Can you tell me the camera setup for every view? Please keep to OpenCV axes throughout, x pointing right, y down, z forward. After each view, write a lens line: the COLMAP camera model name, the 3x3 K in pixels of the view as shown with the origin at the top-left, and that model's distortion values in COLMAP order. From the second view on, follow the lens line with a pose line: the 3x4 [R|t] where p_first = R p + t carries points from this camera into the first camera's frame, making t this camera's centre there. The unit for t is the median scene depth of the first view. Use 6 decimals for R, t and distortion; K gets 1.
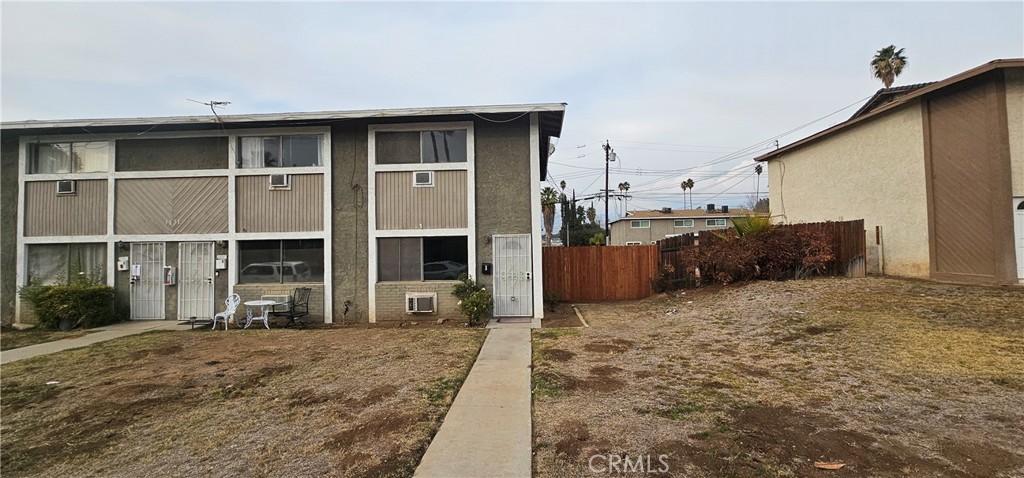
lens RADIAL K [[417.4, 0, 512.1], [0, 417.4, 234.5], [0, 0, 1]] dist [0.000839, 0.000546]
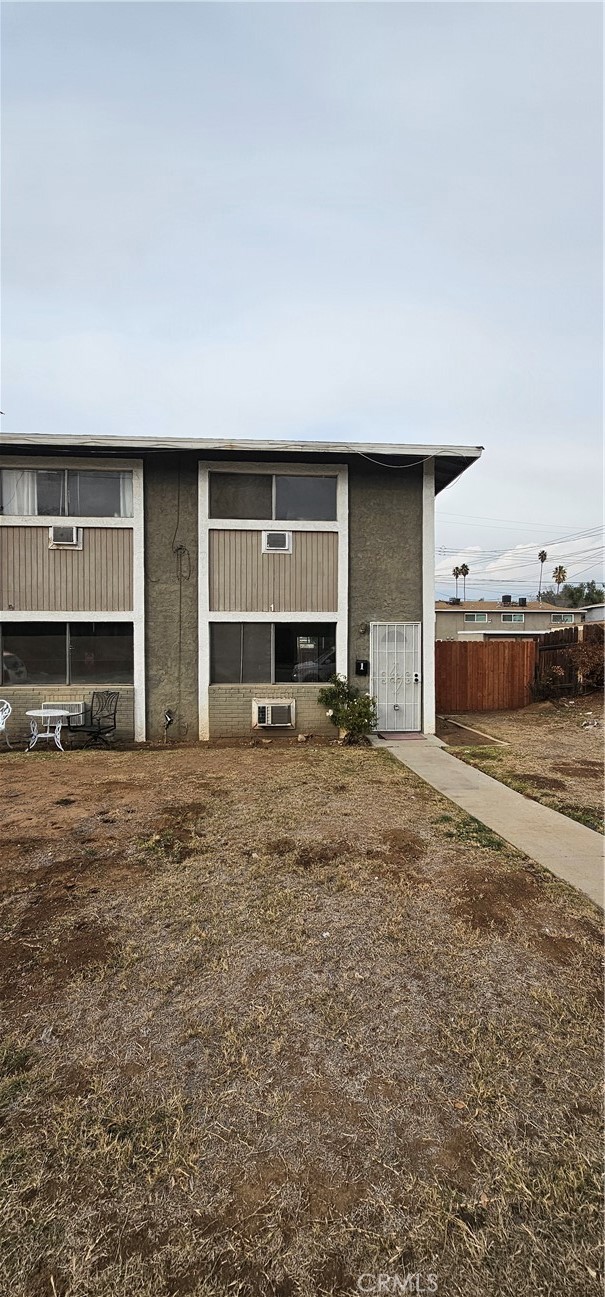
lens RADIAL K [[528.7, 0, 297.8], [0, 528.7, 652.8], [0, 0, 1]] dist [0.000839, 0.000546]
pose [[0.991505, 0.015309, 0.129168, -0.291940], [-0.021077, 0.998835, 0.043407, 0.017256], [-0.128353, -0.045761, 0.990672, 0.084185]]
